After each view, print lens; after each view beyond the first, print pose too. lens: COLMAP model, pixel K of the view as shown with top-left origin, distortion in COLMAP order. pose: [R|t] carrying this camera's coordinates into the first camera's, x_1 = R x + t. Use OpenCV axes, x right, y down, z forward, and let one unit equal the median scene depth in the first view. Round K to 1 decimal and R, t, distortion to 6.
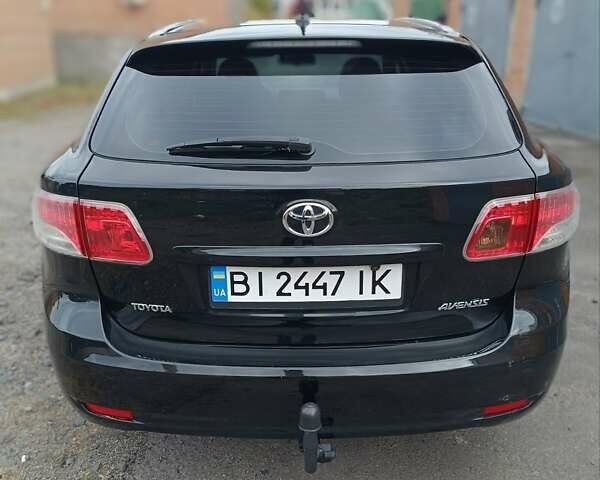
lens RADIAL K [[568.9, 0, 311.6], [0, 568.9, 240.0], [0, 0, 1]] dist [0.014211, 0.016984]
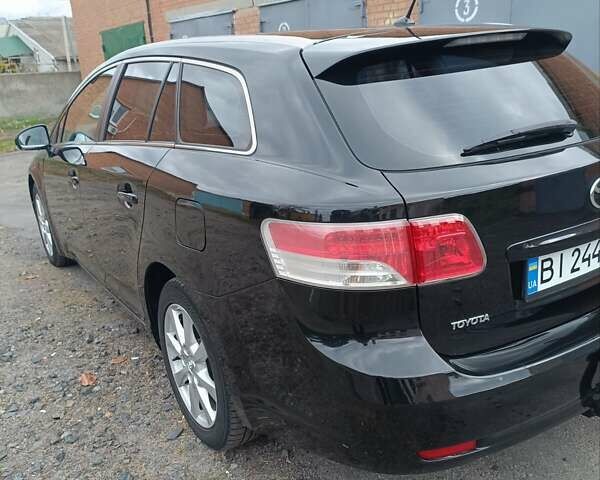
lens RADIAL K [[568.9, 0, 311.6], [0, 568.9, 240.0], [0, 0, 1]] dist [0.014211, 0.016984]
pose [[0.853455, -0.216445, 0.474095, -0.946603], [0.238021, 0.971146, 0.014890, -0.089161], [-0.463638, 0.100137, 0.880348, 0.296982]]
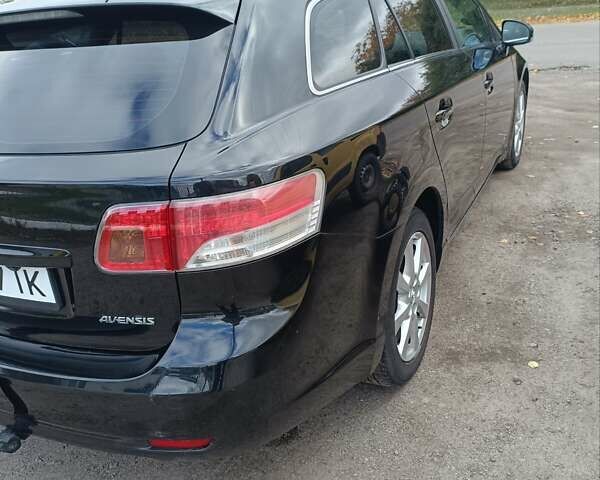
lens RADIAL K [[568.9, 0, 311.6], [0, 568.9, 240.0], [0, 0, 1]] dist [0.014211, 0.016984]
pose [[0.899366, 0.103928, -0.424664, 0.919784], [-0.060138, 0.991510, 0.115290, -0.131307], [0.433040, -0.078149, 0.897980, 0.364024]]
